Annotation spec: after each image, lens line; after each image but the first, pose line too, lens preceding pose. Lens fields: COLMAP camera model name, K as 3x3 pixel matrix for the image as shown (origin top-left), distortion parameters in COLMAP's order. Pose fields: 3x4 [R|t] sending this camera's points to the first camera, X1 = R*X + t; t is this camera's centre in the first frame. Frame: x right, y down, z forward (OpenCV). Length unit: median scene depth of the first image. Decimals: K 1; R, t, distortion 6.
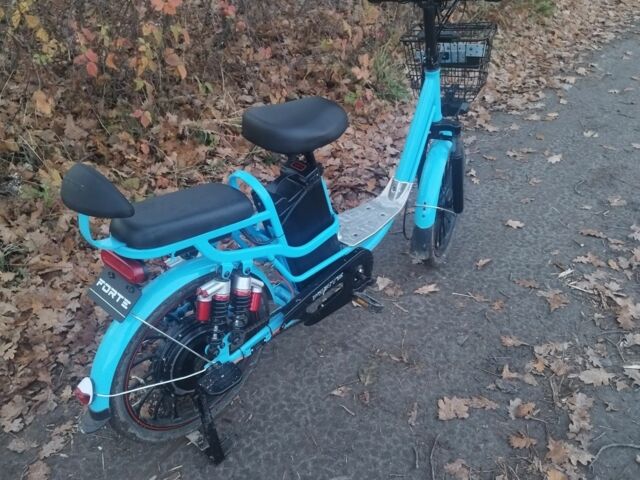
lens RADIAL K [[615.7, 0, 320.0], [0, 615.7, 240.0], [0, 0, 1]] dist [0.034950, -0.030002]
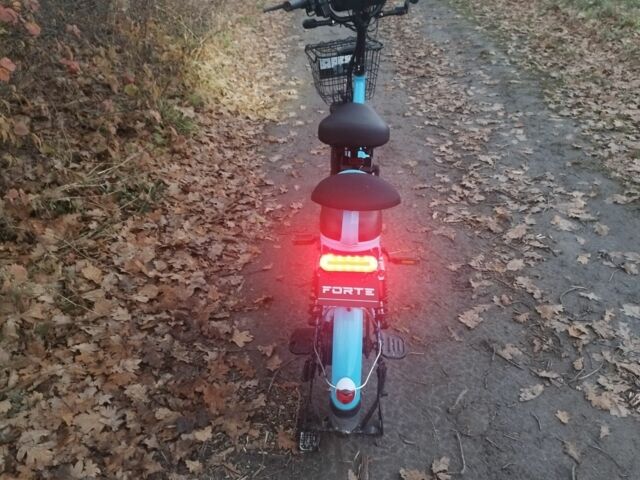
lens RADIAL K [[615.7, 0, 320.0], [0, 615.7, 240.0], [0, 0, 1]] dist [0.034950, -0.030002]
pose [[0.766592, -0.305358, 0.564883, -0.602660], [0.343627, 0.938218, 0.040842, -0.037779], [-0.542454, 0.162800, 0.824160, 0.068502]]
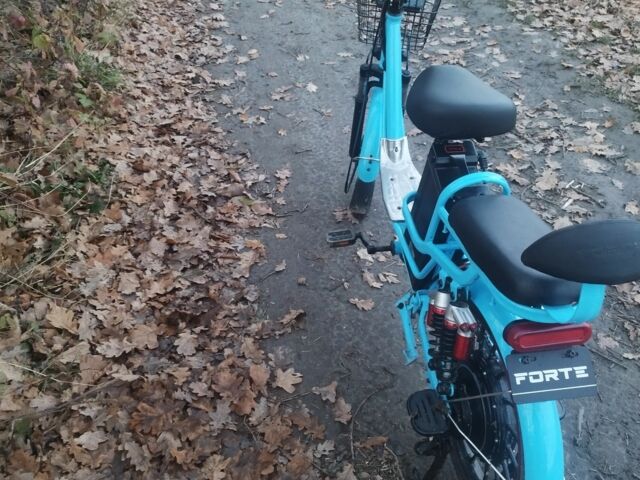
lens RADIAL K [[615.7, 0, 320.0], [0, 615.7, 240.0], [0, 0, 1]] dist [0.034950, -0.030002]
pose [[0.613695, -0.473253, 0.631988, -0.563070], [0.424631, 0.872663, 0.241138, -0.221757], [-0.665632, 0.120377, 0.736507, 0.384791]]
